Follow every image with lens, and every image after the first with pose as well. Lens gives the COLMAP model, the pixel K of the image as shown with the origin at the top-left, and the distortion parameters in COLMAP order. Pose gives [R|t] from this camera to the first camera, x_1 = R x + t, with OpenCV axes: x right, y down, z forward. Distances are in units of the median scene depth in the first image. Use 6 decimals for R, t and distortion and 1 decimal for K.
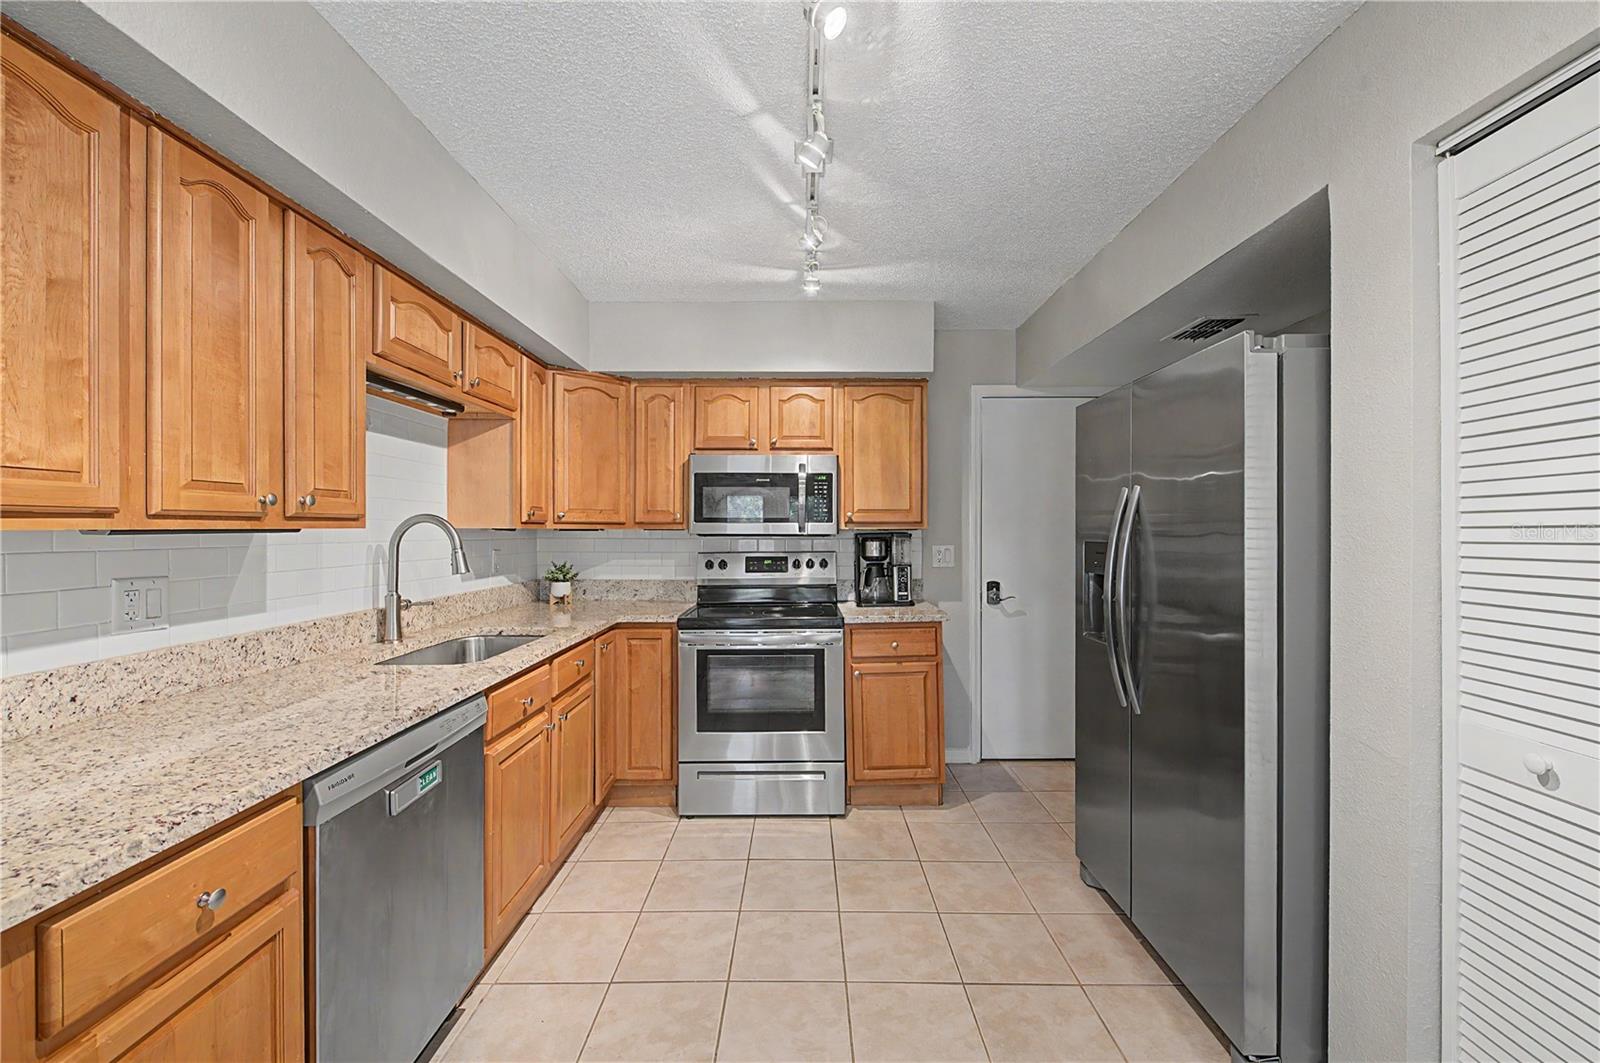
lens RADIAL K [[631.4, 0, 802.4], [0, 631.4, 531.5], [0, 0, 1]] dist [-0.000606, -0.002138]
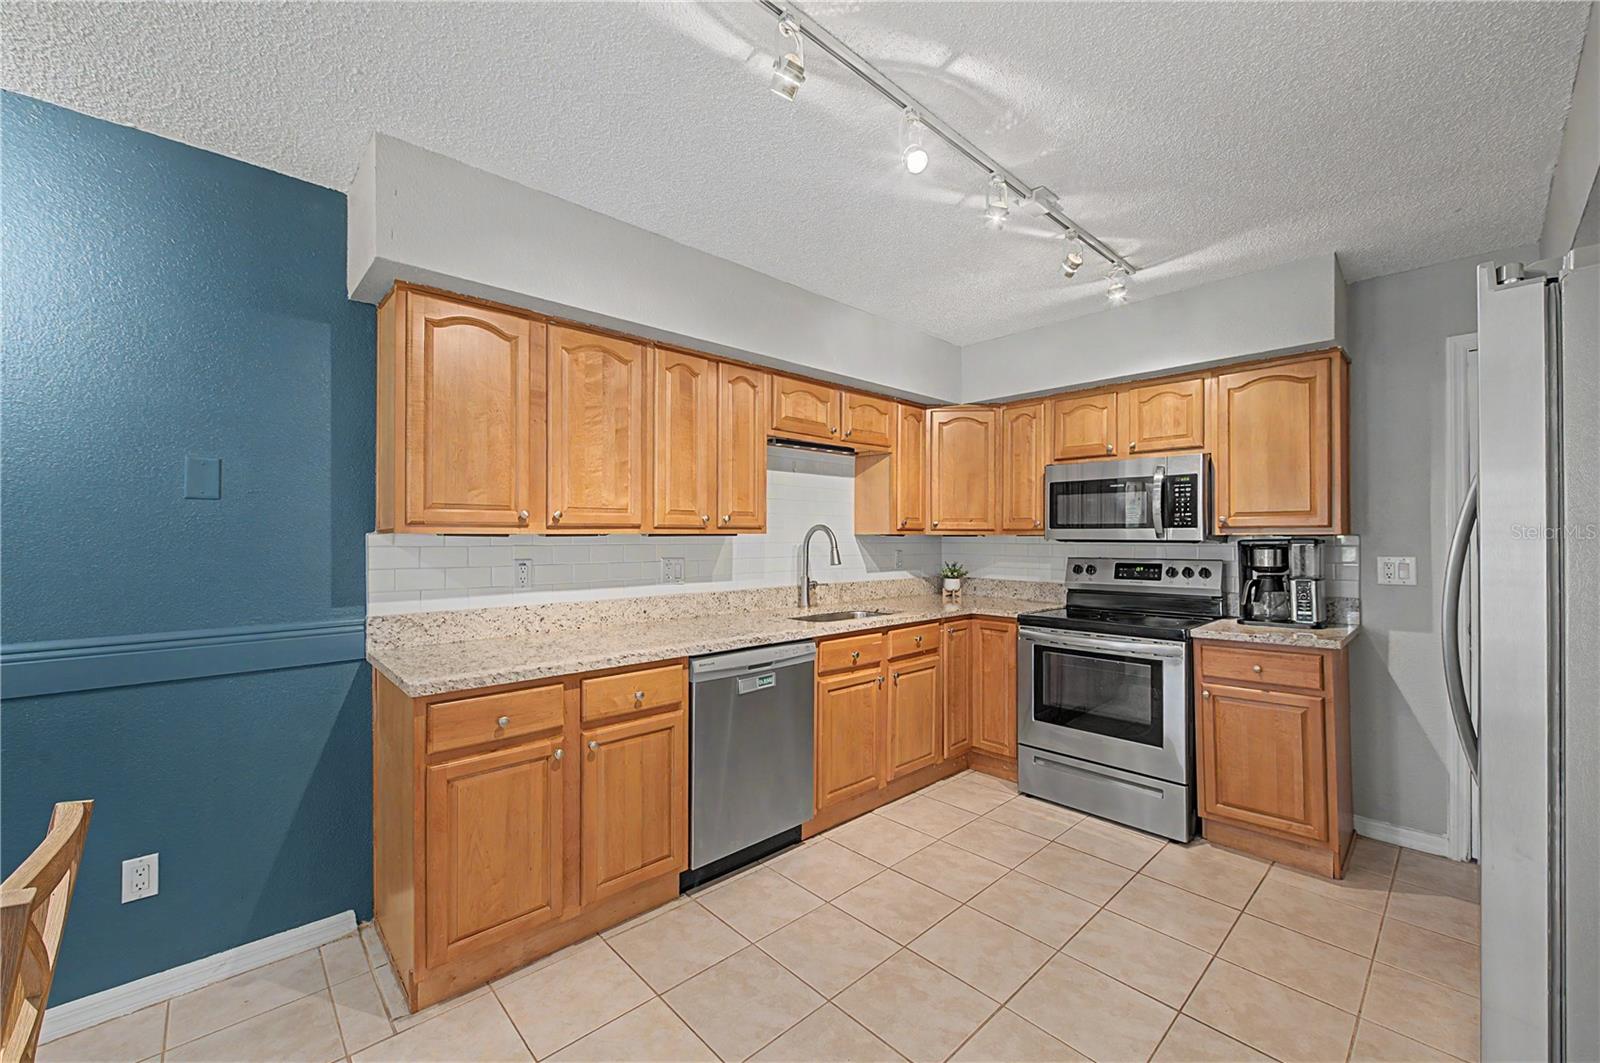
lens RADIAL K [[631.4, 0, 803.0], [0, 631.4, 532.5], [0, 0, 1]] dist [-0.000606, -0.002138]
pose [[0.683281, -0.003285, -0.730148, 0.348780], [-0.003986, 0.999958, -0.008230, 0.002938], [0.730145, 0.008534, 0.683239, -0.042875]]
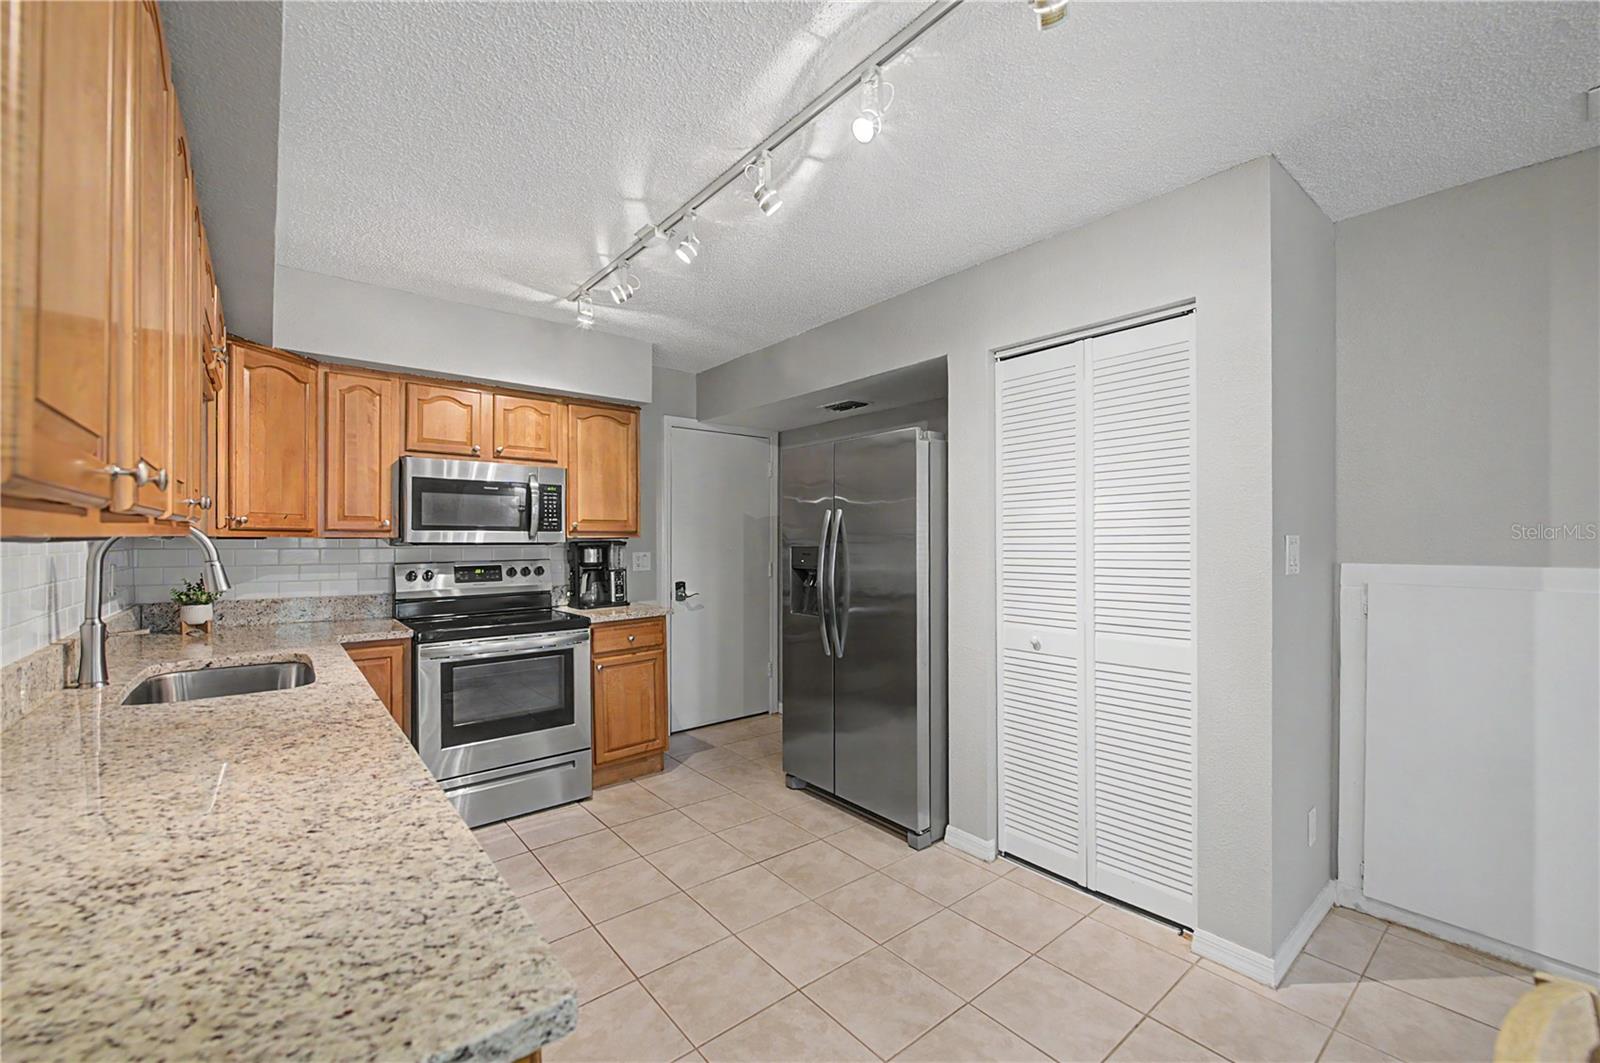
lens RADIAL K [[631.4, 0, 806.7], [0, 631.4, 540.3], [0, 0, 1]] dist [-0.000606, -0.002138]
pose [[0.769404, 0.000157, 0.638762, -0.338624], [0.001173, 0.999998, -0.001659, 0.002997], [-0.638761, 0.002026, 0.769402, -0.089084]]
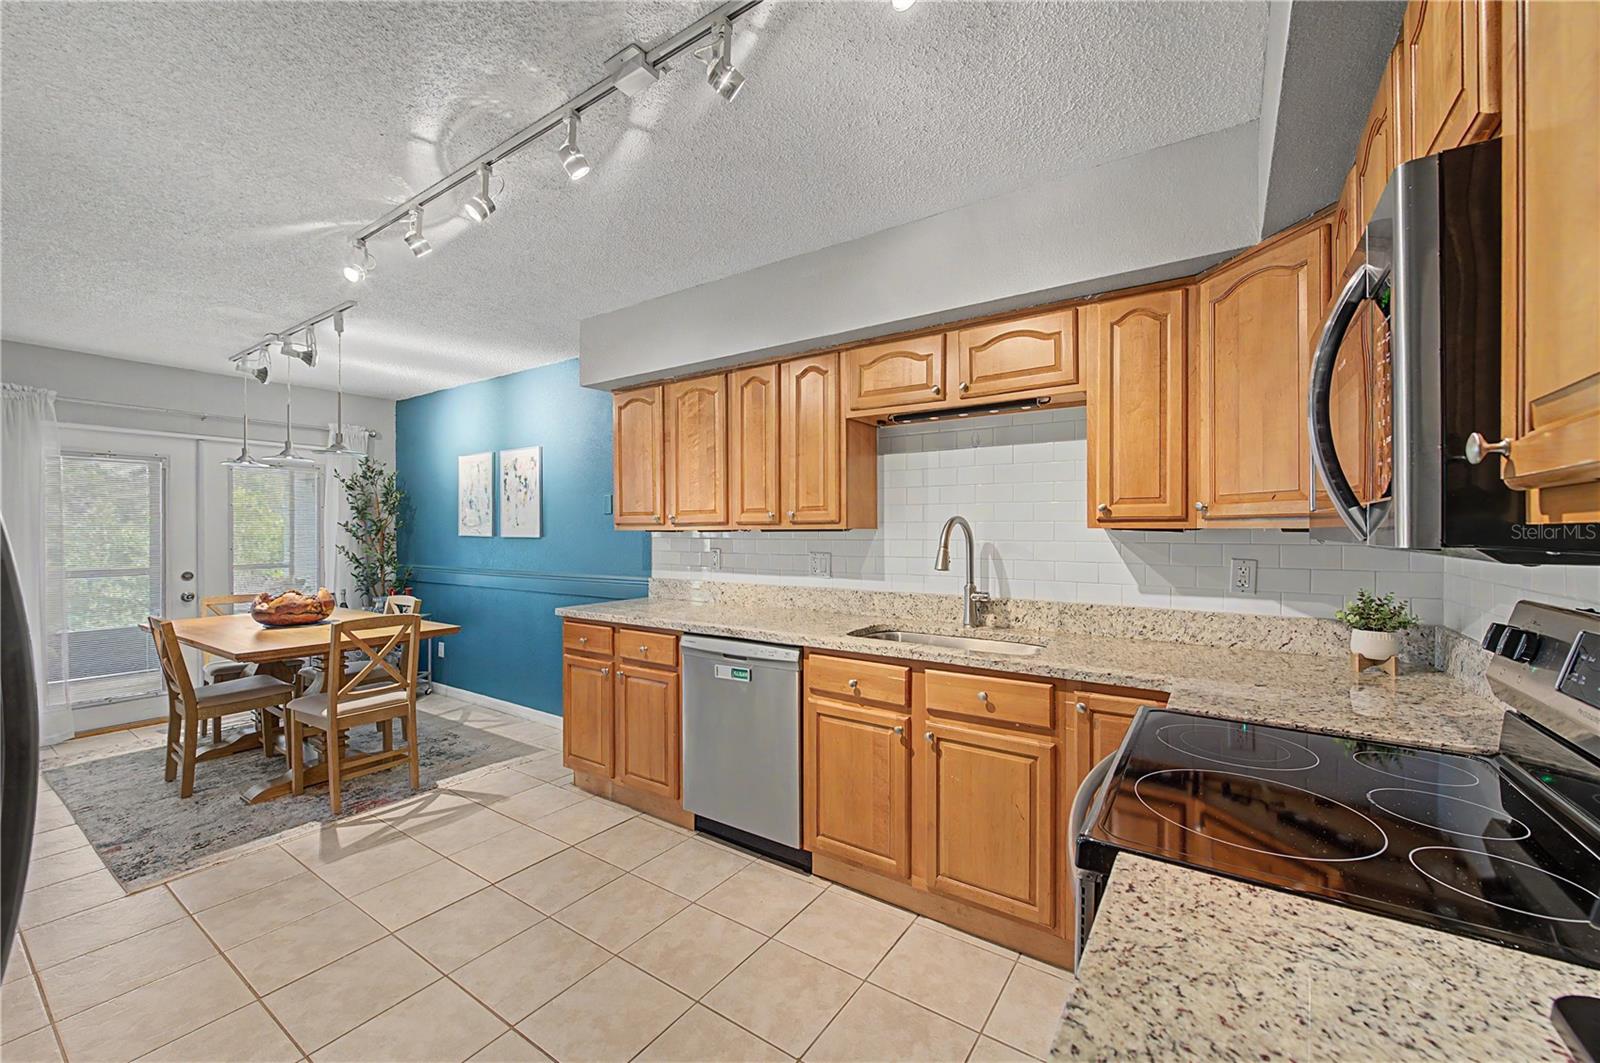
lens RADIAL K [[631.4, 0, 805.1], [0, 631.4, 530.8], [0, 0, 1]] dist [-0.000606, -0.002138]
pose [[-0.560182, -0.001009, -0.828369, 0.360094], [-0.004046, 0.999991, 0.001519, -0.001641], [0.828360, 0.004202, -0.560181, 1.031188]]
